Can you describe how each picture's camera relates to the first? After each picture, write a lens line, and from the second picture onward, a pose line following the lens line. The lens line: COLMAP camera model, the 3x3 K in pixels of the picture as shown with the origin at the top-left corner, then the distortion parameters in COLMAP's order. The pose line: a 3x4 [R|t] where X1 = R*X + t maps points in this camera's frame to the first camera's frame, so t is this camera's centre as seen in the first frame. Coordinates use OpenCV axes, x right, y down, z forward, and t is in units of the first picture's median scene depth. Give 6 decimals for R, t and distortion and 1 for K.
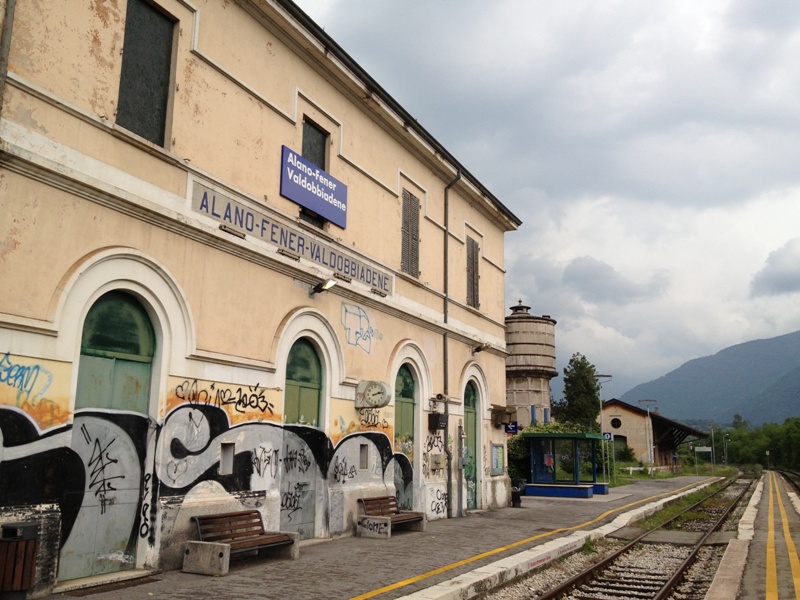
lens RADIAL K [[738.5, 0, 399.8], [0, 738.5, 303.4], [0, 0, 1]] dist [0.094317, -0.156614]
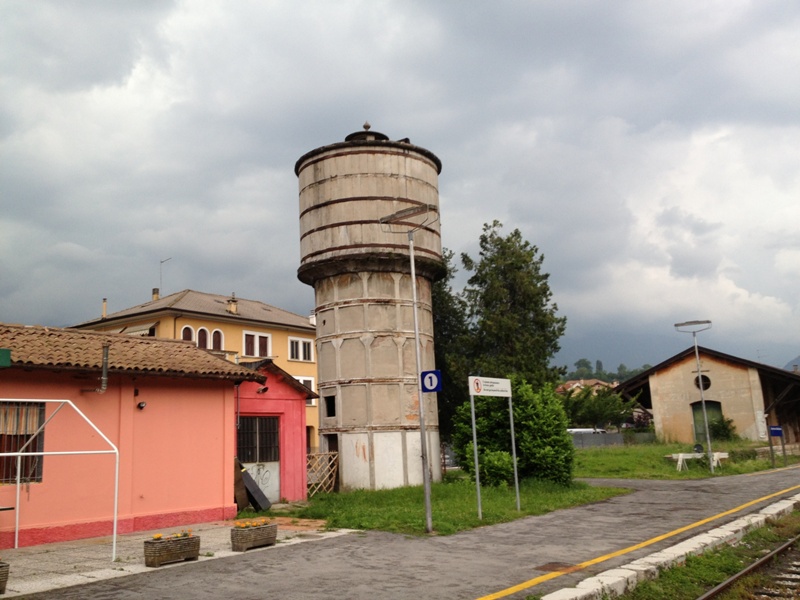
lens RADIAL K [[748.6, 0, 413.8], [0, 748.6, 286.5], [0, 0, 1]] dist [0.096454, -0.175034]
pose [[0.984384, -0.084494, -0.154429, 0.449705], [0.083531, 0.996424, -0.012724, 0.190817], [0.154951, -0.000374, 0.987922, 0.907954]]
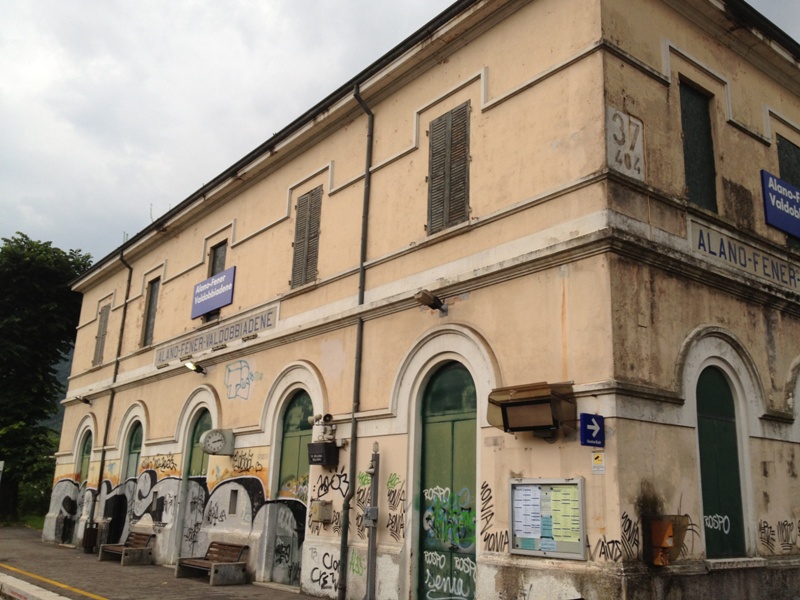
lens RADIAL K [[748.6, 0, 413.8], [0, 748.6, 286.5], [0, 0, 1]] dist [0.096454, -0.175034]
pose [[-0.428138, -0.272371, -0.861691, 0.980139], [0.148277, 0.919407, -0.364287, 0.413506], [0.891466, -0.283734, -0.353247, 1.976645]]
